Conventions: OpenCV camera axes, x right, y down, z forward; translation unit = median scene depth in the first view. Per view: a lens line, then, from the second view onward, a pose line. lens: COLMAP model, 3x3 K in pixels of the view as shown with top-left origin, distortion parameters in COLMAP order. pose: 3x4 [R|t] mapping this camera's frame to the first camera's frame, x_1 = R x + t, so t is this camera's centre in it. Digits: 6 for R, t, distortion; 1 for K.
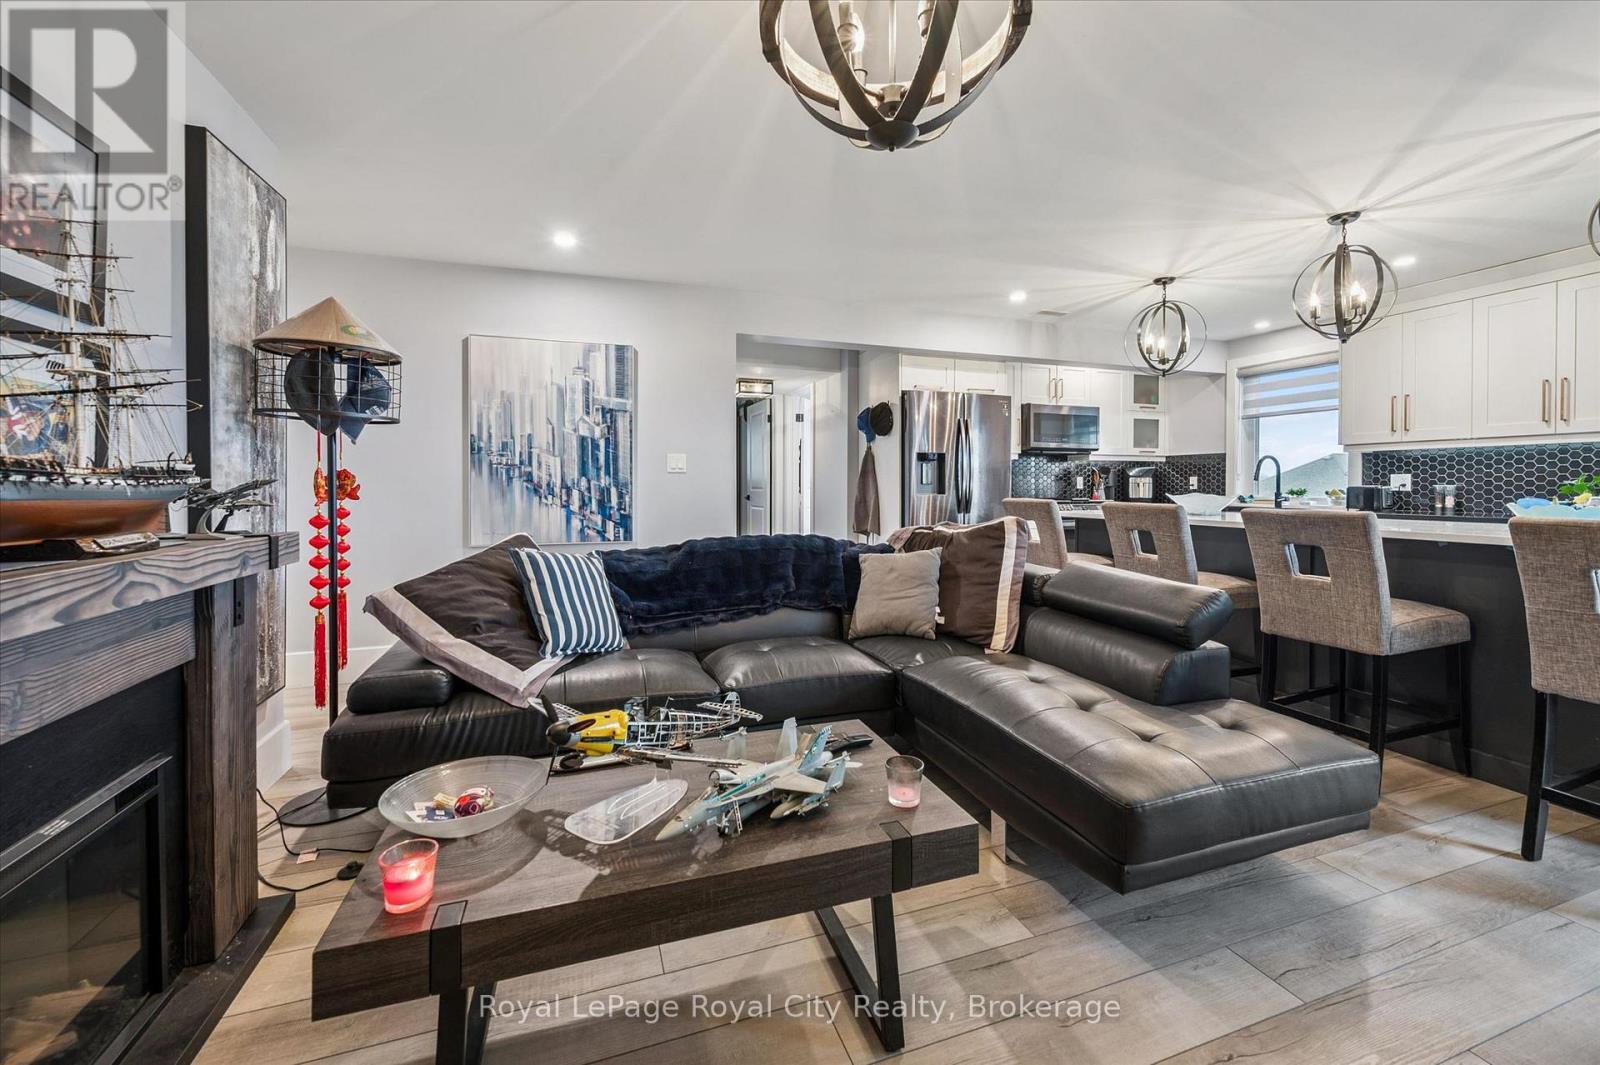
lens RADIAL K [[653.3, 0, 806.3], [0, 653.3, 492.0], [0, 0, 1]] dist [-0.001946, 0.000484]
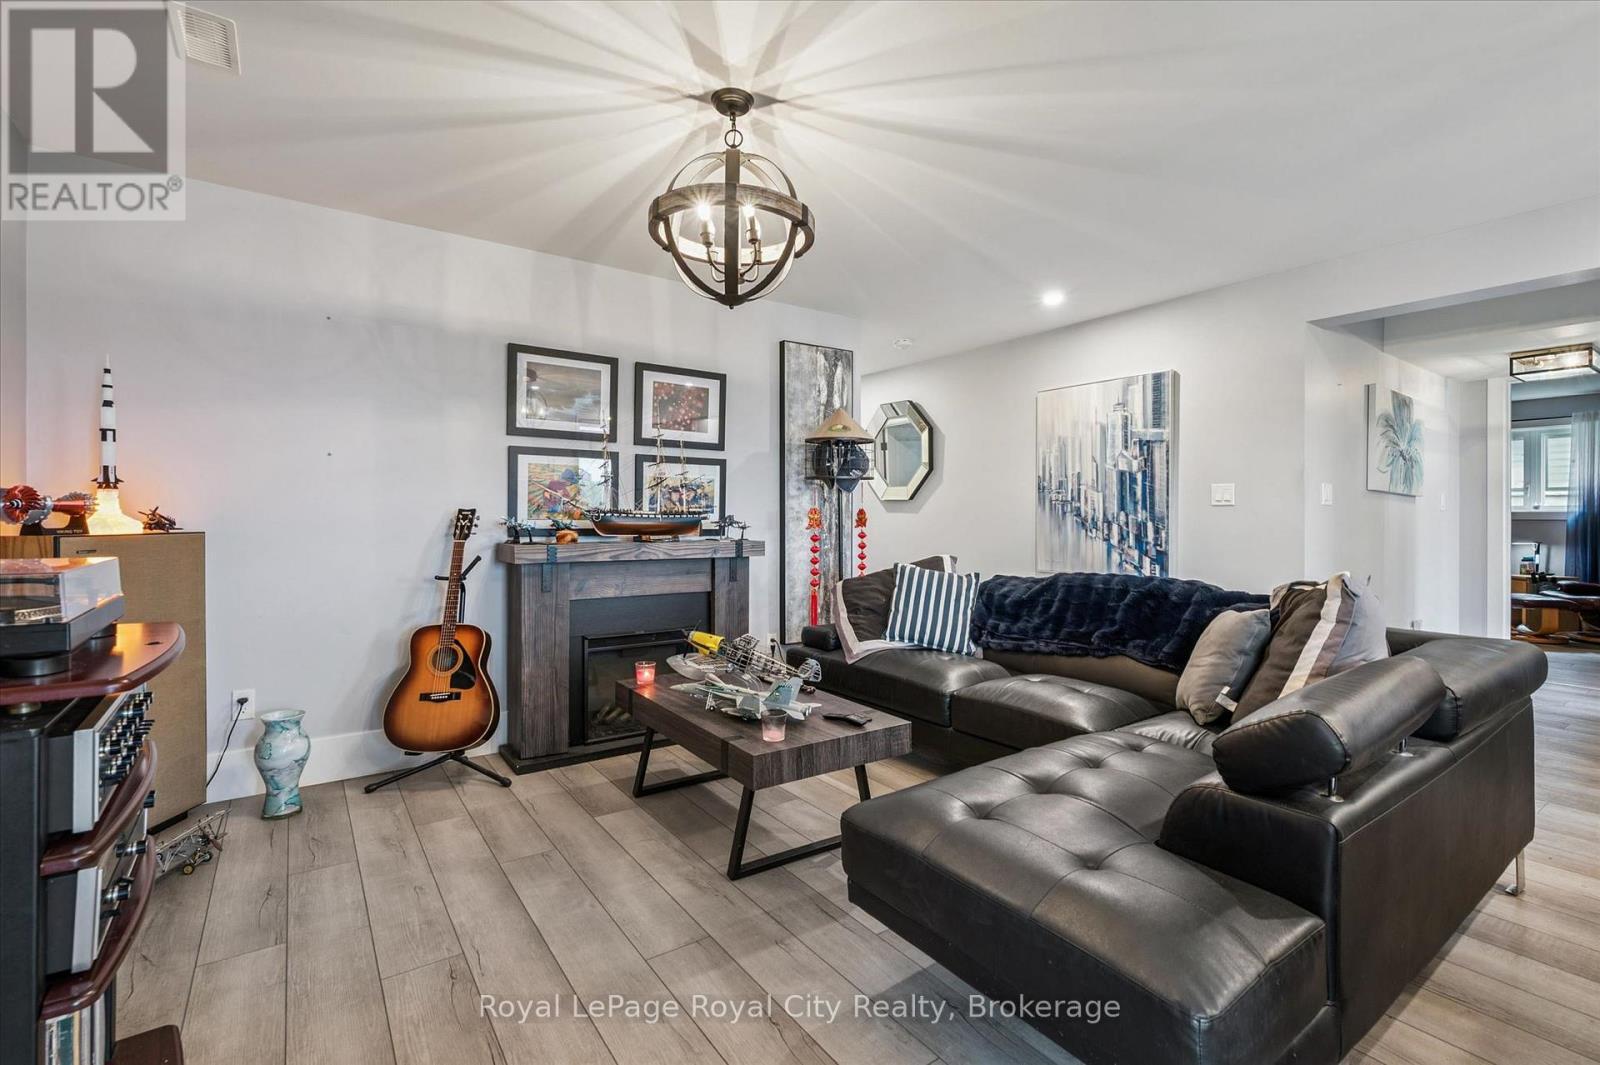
lens RADIAL K [[717.6, 0, 793.0], [0, 717.6, 518.4], [0, 0, 1]] dist [0.000667, -0.000008]
pose [[0.261285, 0.003241, -0.965256, 0.595206], [-0.015469, 0.999880, -0.000830, -0.003398], [0.965138, 0.015148, 0.261304, 0.221199]]
